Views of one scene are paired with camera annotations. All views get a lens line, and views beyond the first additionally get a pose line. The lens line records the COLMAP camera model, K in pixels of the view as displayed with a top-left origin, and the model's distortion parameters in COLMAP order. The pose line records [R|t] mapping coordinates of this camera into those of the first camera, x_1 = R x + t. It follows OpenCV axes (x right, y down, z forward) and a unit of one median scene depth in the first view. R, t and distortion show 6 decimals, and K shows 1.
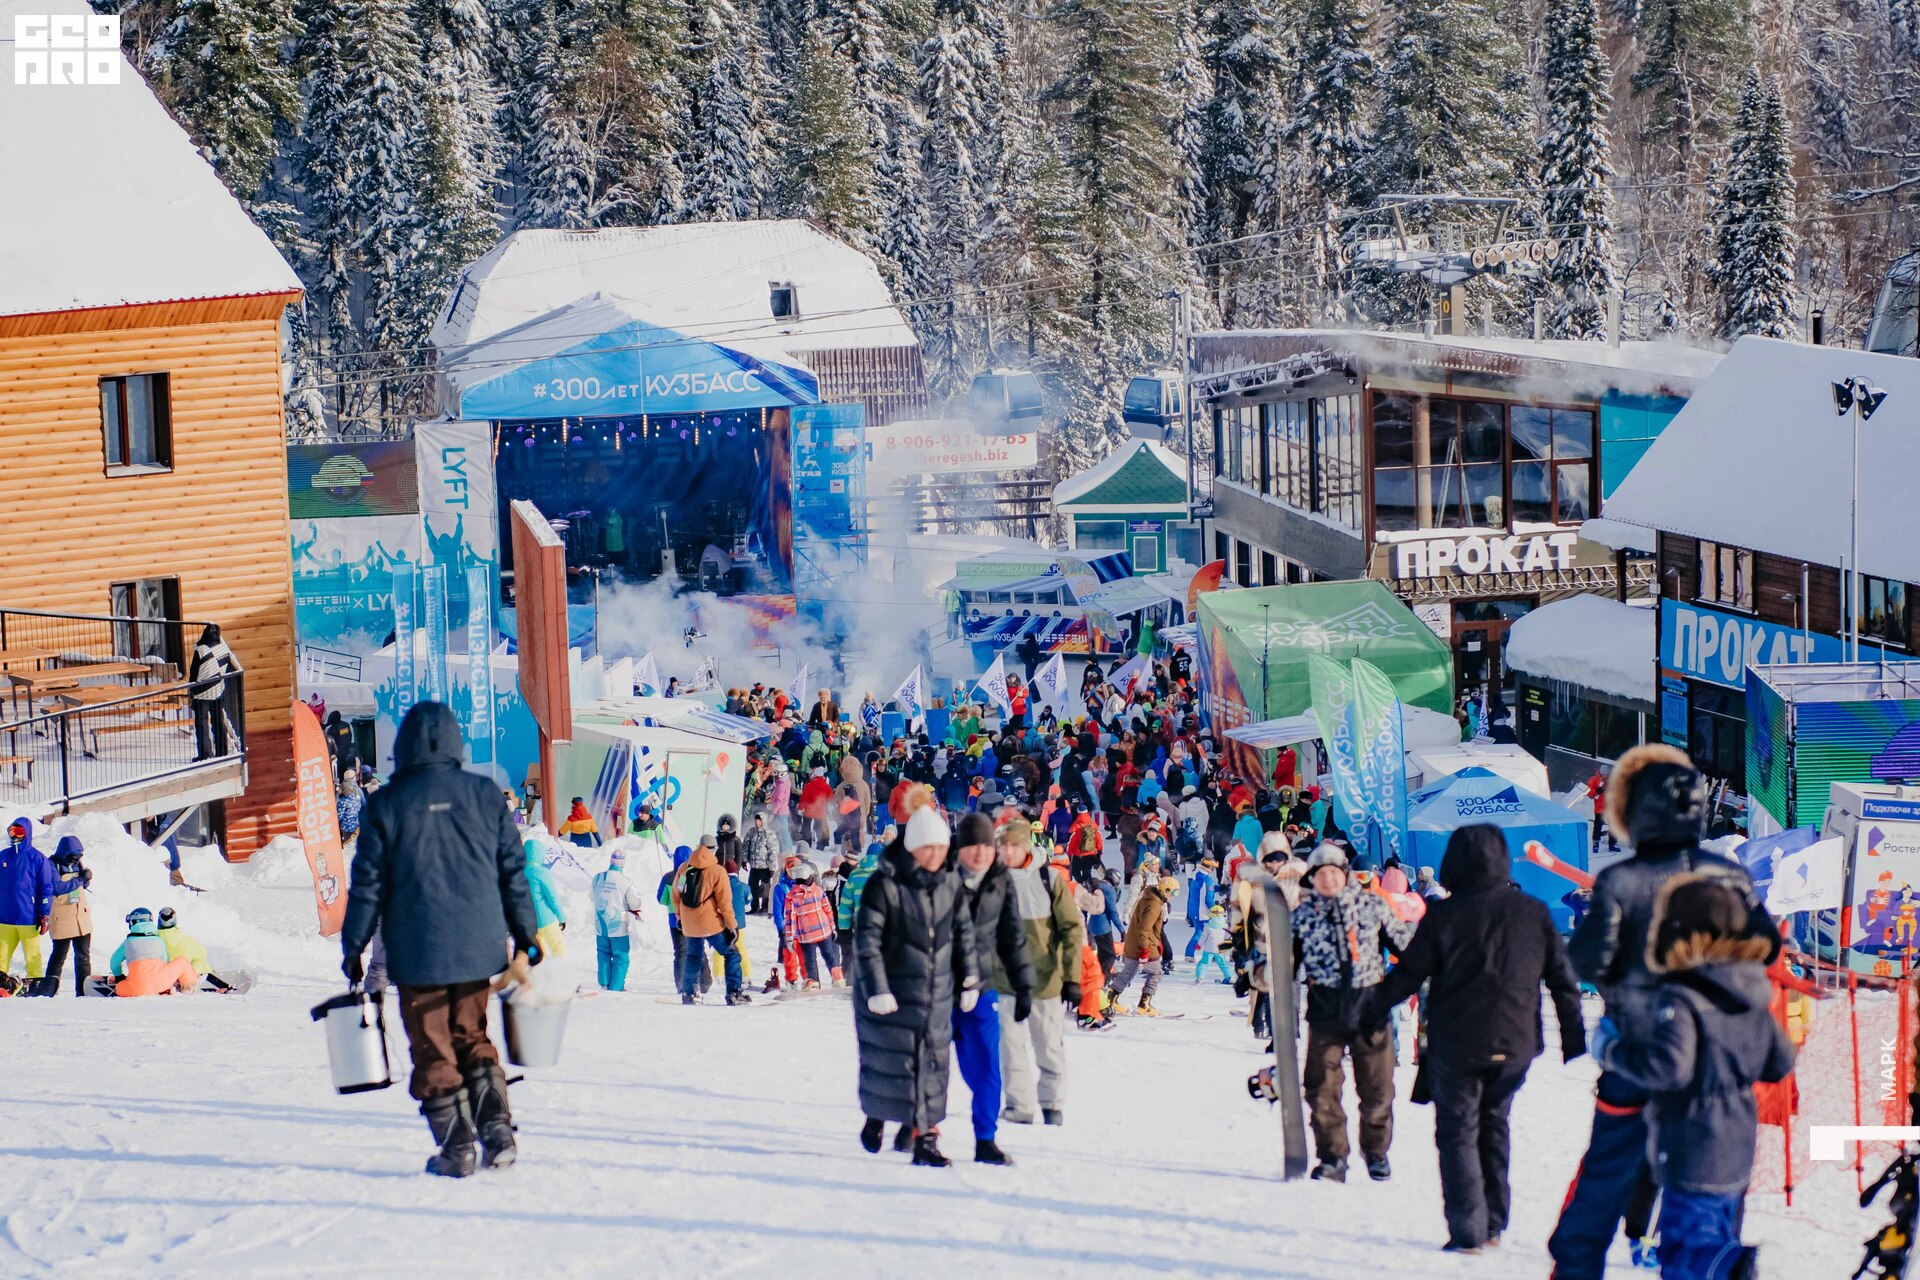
lens RADIAL K [[5580.7, 0, 960.0], [0, 5580.7, 640.0], [0, 0, 1]] dist [0.161954, -0.676877]
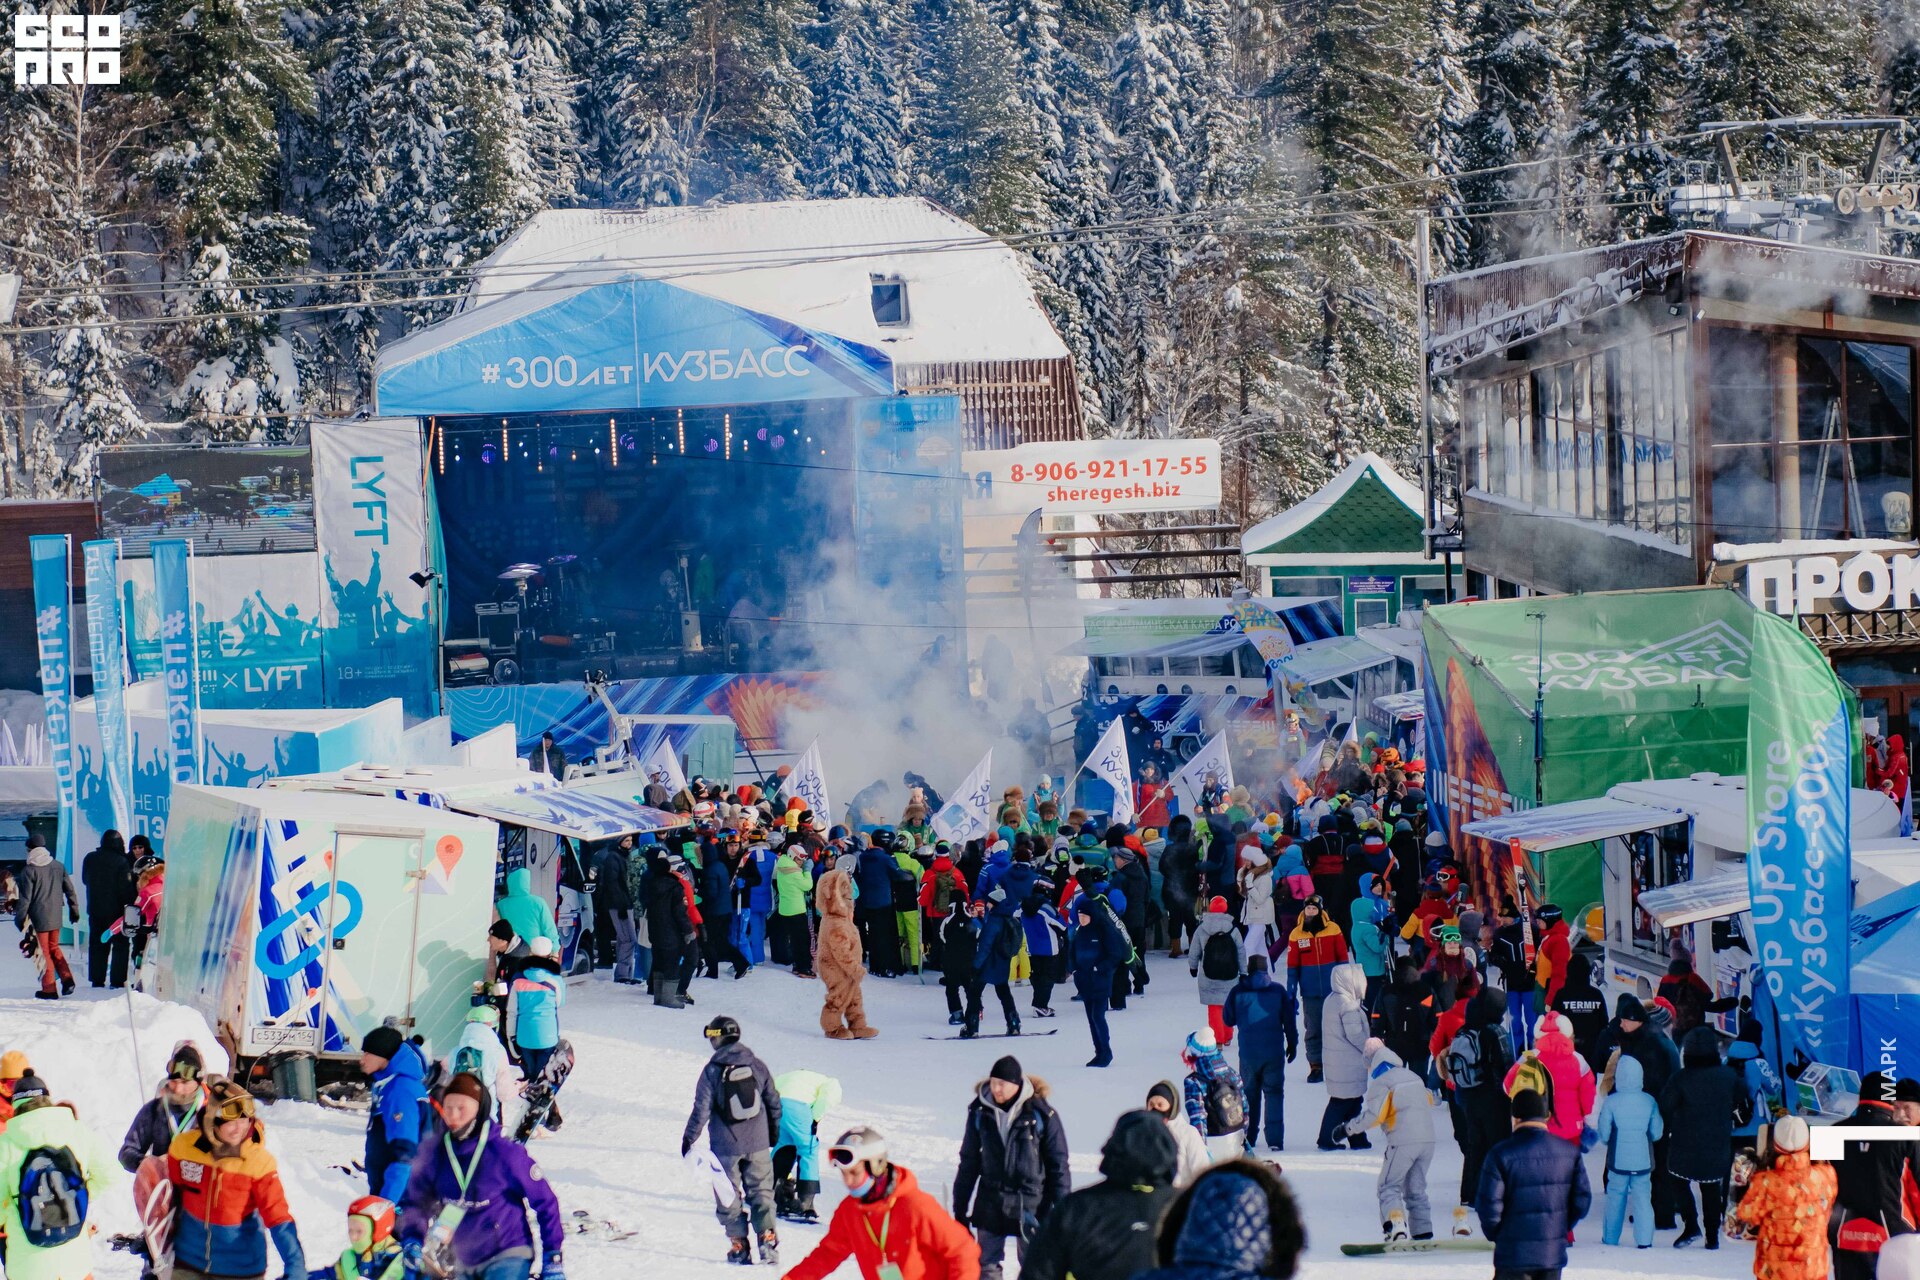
lens RADIAL K [[5580.7, 0, 960.0], [0, 5580.7, 640.0], [0, 0, 1]] dist [0.161954, -0.676877]
pose [[0.998770, 0.001028, -0.049574, 0.012084], [-0.002757, 0.999389, -0.034829, 0.008598], [0.049508, 0.034923, 0.998163, 0.215148]]
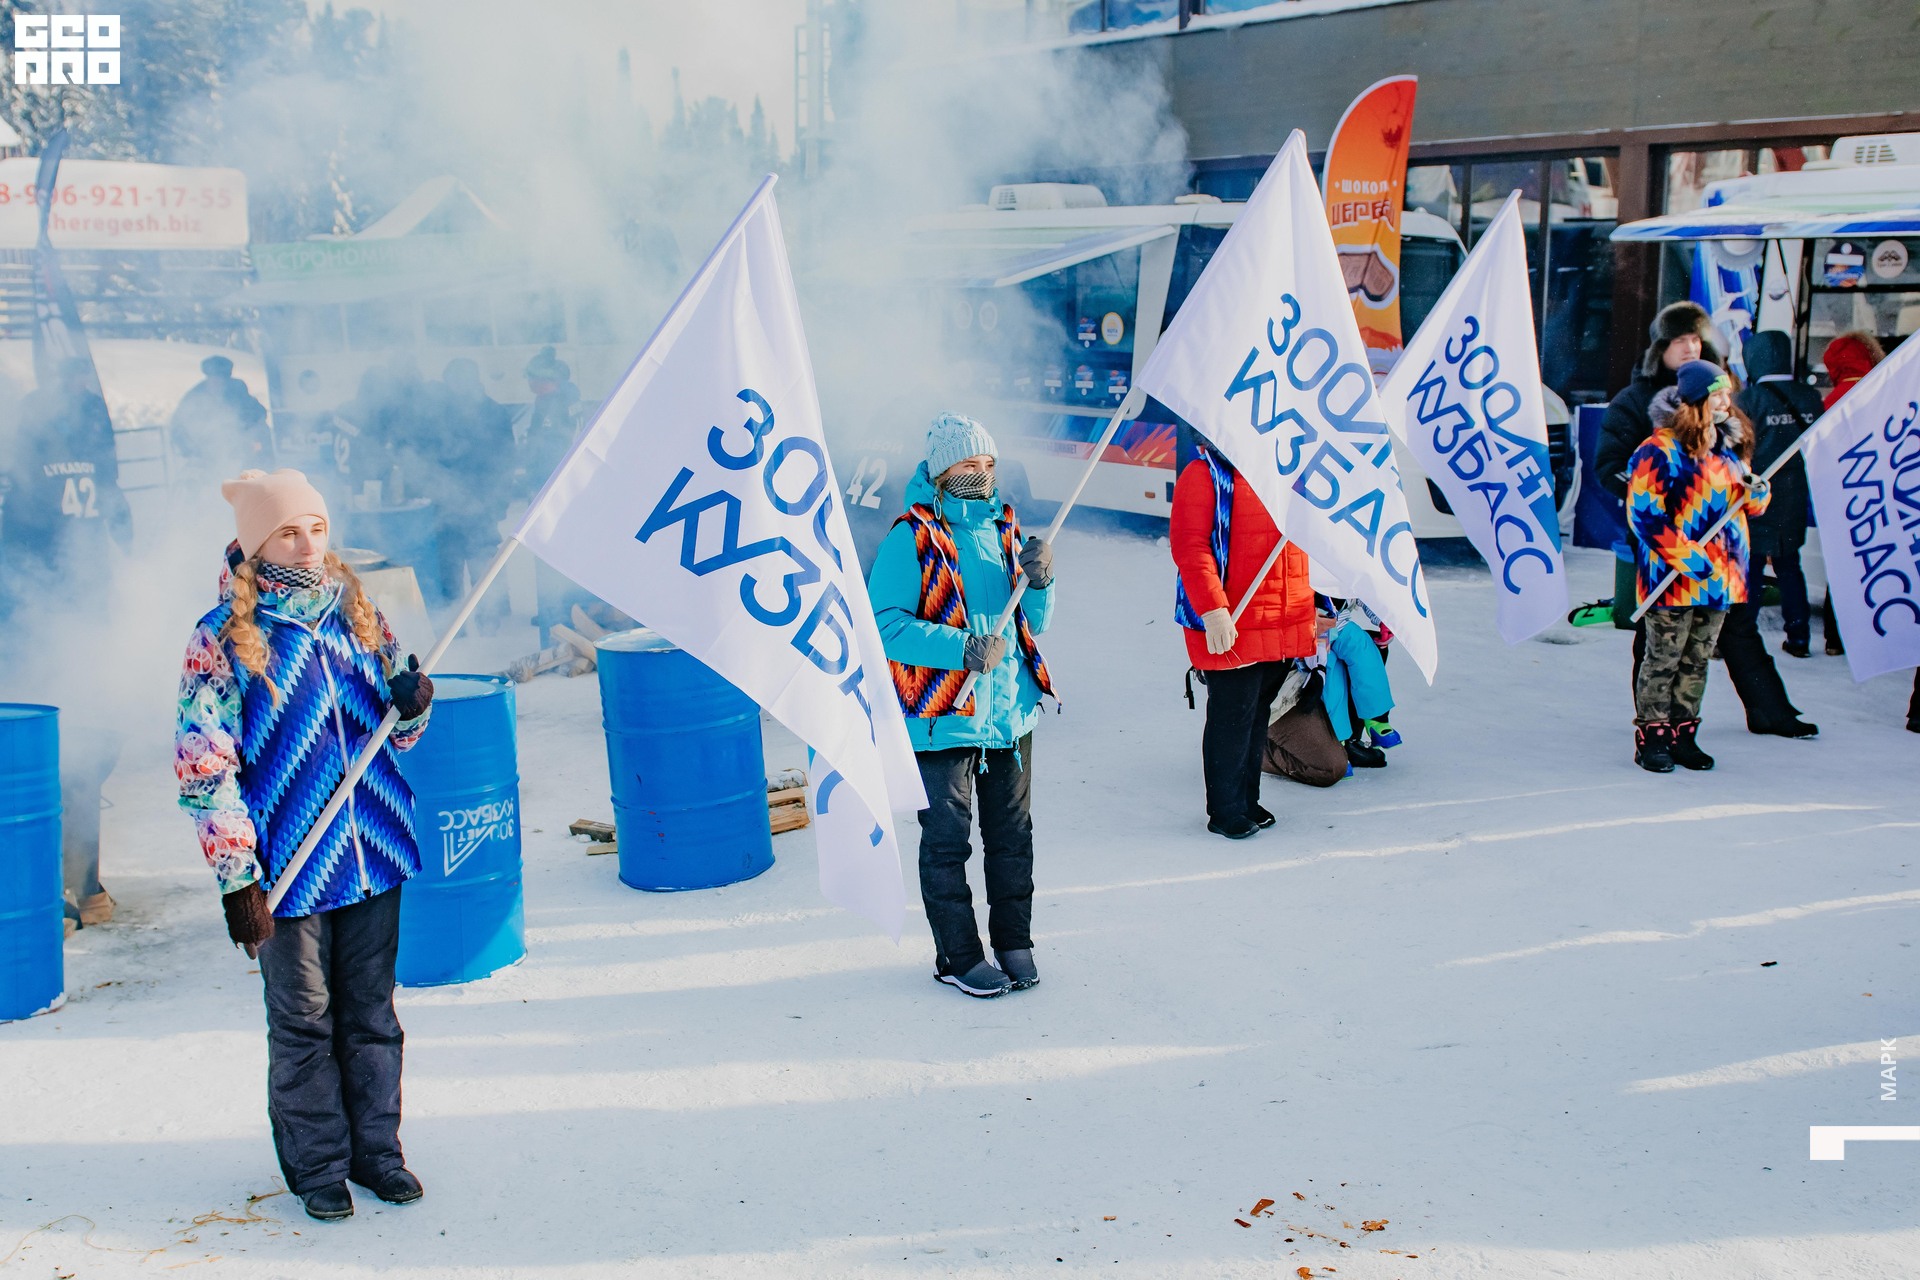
lens RADIAL K [[2092.9, 0, 960.0], [0, 2092.9, 640.0], [0, 0, 1]] dist [-0.045749, 0.001054]
pose [[0.902839, -0.040892, 0.428030, -0.012052], [0.029254, 0.999003, 0.033736, 0.006457], [-0.428983, -0.017937, 0.903135, 0.564062]]
